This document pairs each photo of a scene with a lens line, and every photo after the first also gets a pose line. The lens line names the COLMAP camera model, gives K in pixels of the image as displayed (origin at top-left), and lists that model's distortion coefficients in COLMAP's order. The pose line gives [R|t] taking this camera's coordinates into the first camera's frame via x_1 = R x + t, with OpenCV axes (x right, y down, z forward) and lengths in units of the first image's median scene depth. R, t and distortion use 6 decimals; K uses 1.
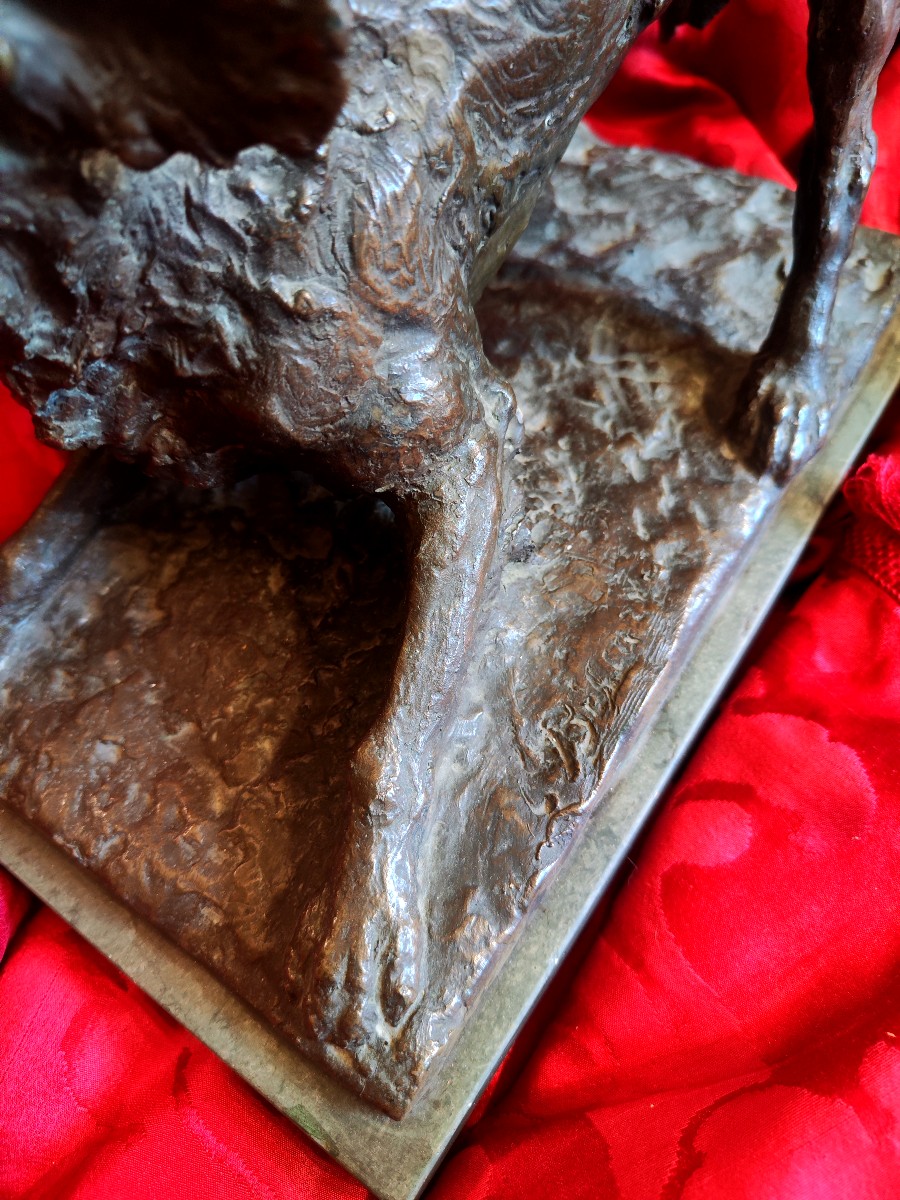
lens RADIAL K [[859.9, 0, 450.0], [0, 859.9, 600.0], [0, 0, 1]] dist [-0.073331, 0.036396]
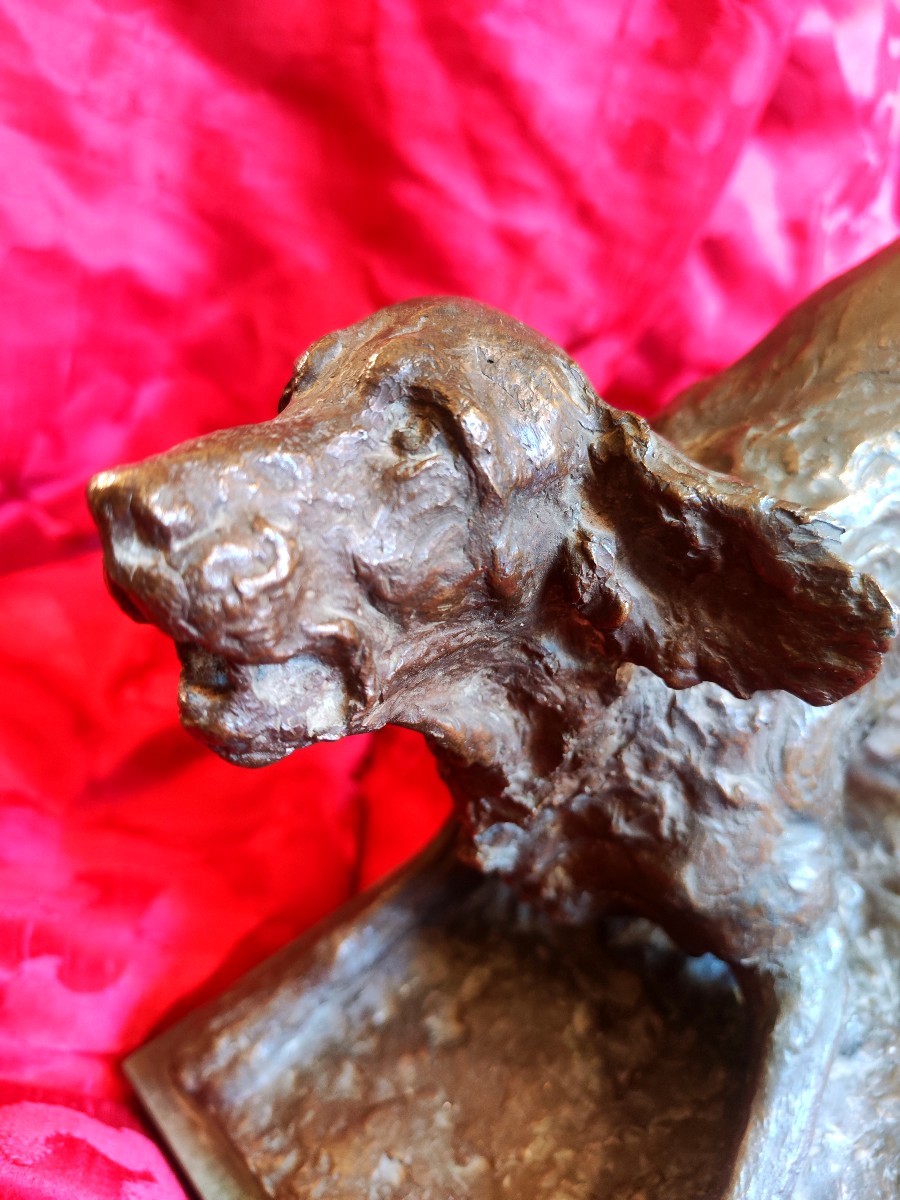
lens RADIAL K [[859.9, 0, 450.0], [0, 859.9, 600.0], [0, 0, 1]] dist [-0.073331, 0.036396]
pose [[0.971391, 0.142414, -0.190048, -0.293221], [-0.212309, 0.879350, -0.426226, -0.000160], [0.106418, 0.454381, 0.884428, -0.157637]]
